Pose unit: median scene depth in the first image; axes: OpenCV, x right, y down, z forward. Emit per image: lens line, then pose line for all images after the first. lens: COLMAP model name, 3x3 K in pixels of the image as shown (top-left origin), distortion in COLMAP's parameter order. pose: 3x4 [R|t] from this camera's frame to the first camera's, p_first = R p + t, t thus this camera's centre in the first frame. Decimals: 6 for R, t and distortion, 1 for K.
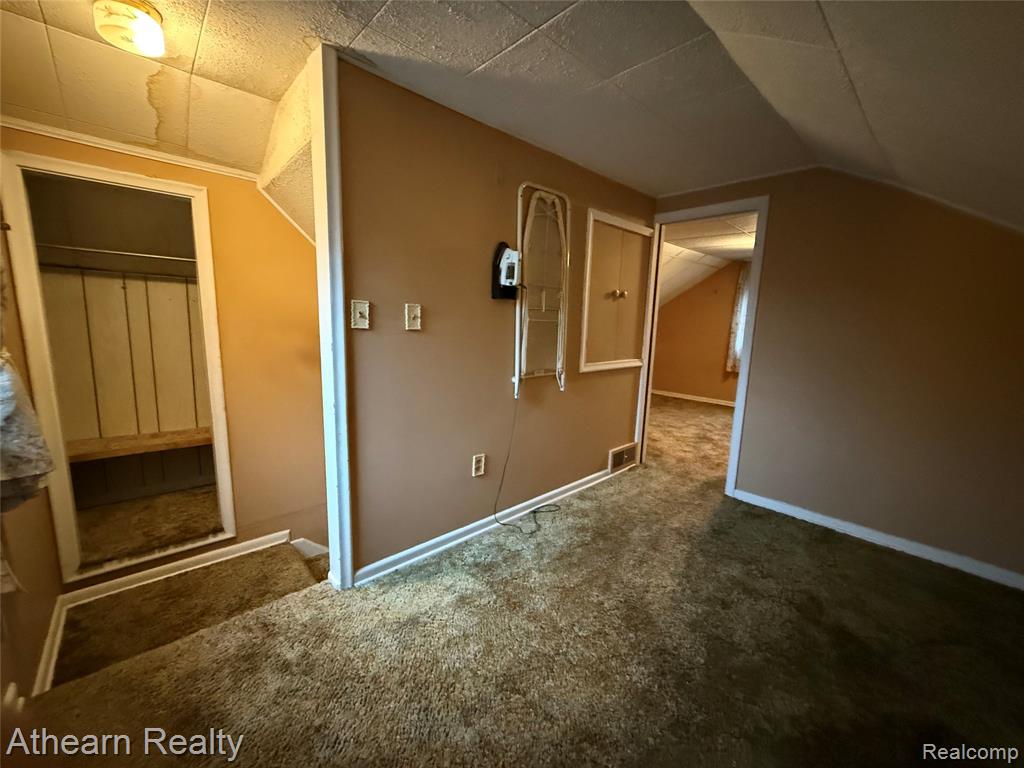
lens RADIAL K [[408.0, 0, 509.6], [0, 408.0, 383.9], [0, 0, 1]] dist [0.001343, 0.000214]
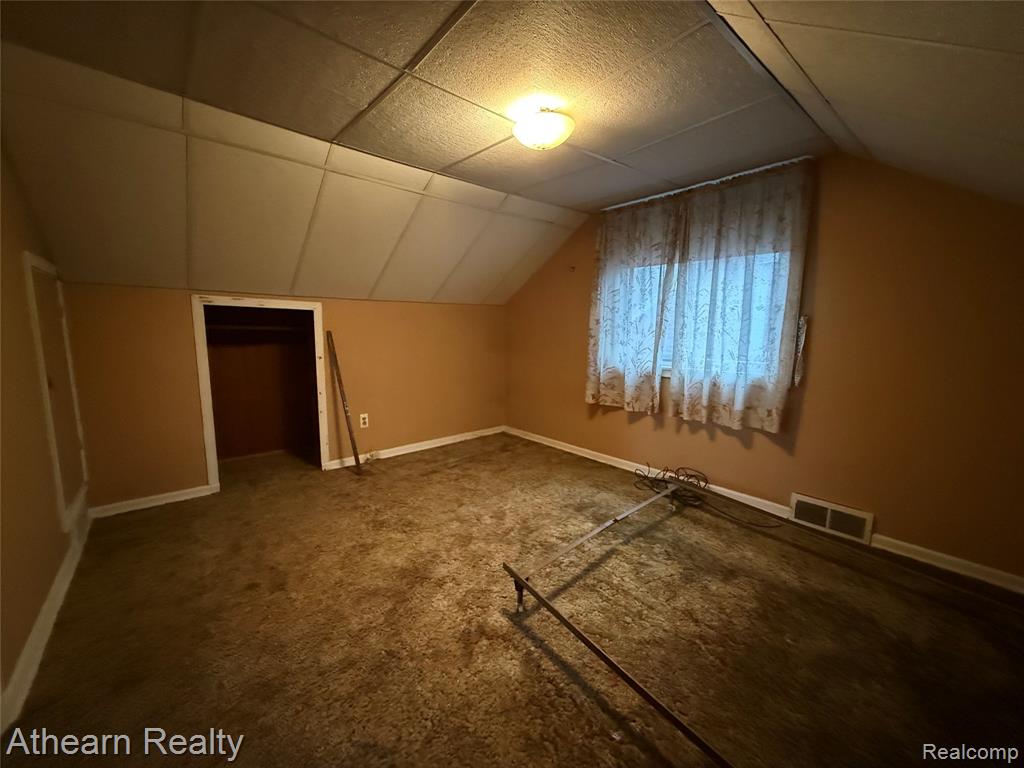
lens RADIAL K [[408.0, 0, 509.6], [0, 408.0, 383.9], [0, 0, 1]] dist [0.001343, 0.000214]
pose [[0.998733, -0.011681, -0.048957, 0.454991], [0.010862, 0.999797, -0.016964, -0.049940], [0.049145, 0.016411, 0.998657, 0.415073]]
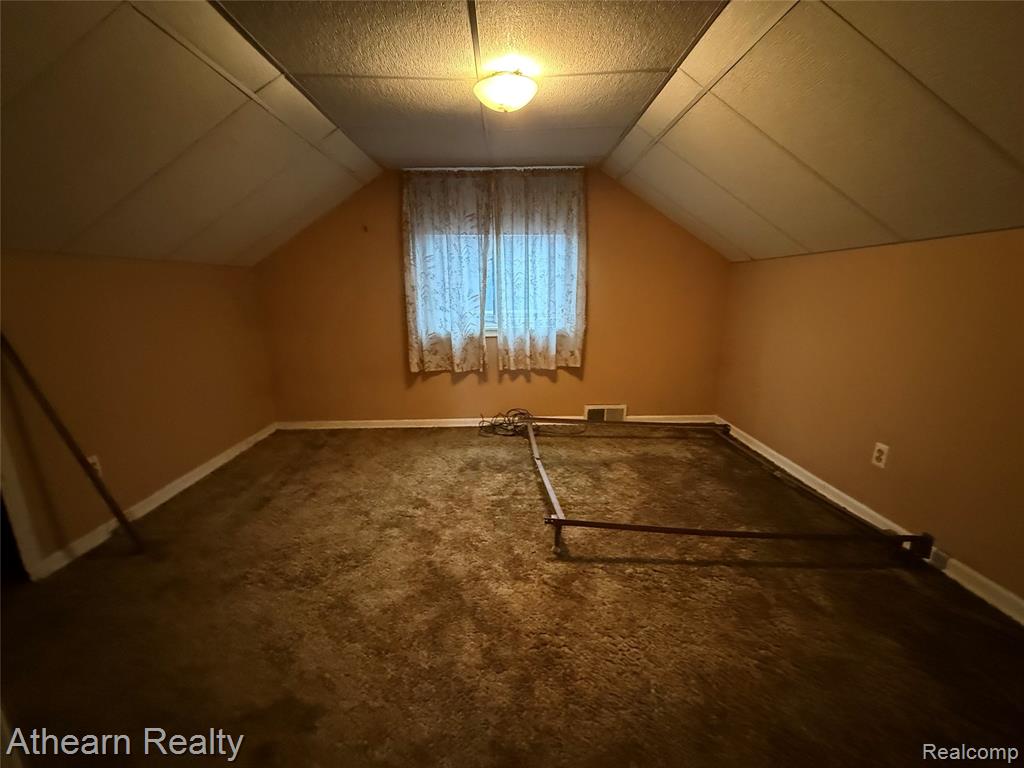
lens RADIAL K [[408.0, 0, 509.6], [0, 408.0, 383.9], [0, 0, 1]] dist [0.001343, 0.000214]
pose [[0.673366, -0.200673, 0.711553, 0.216361], [0.144722, 0.979615, 0.139317, -0.075651], [-0.725006, 0.009166, 0.688682, 0.510796]]
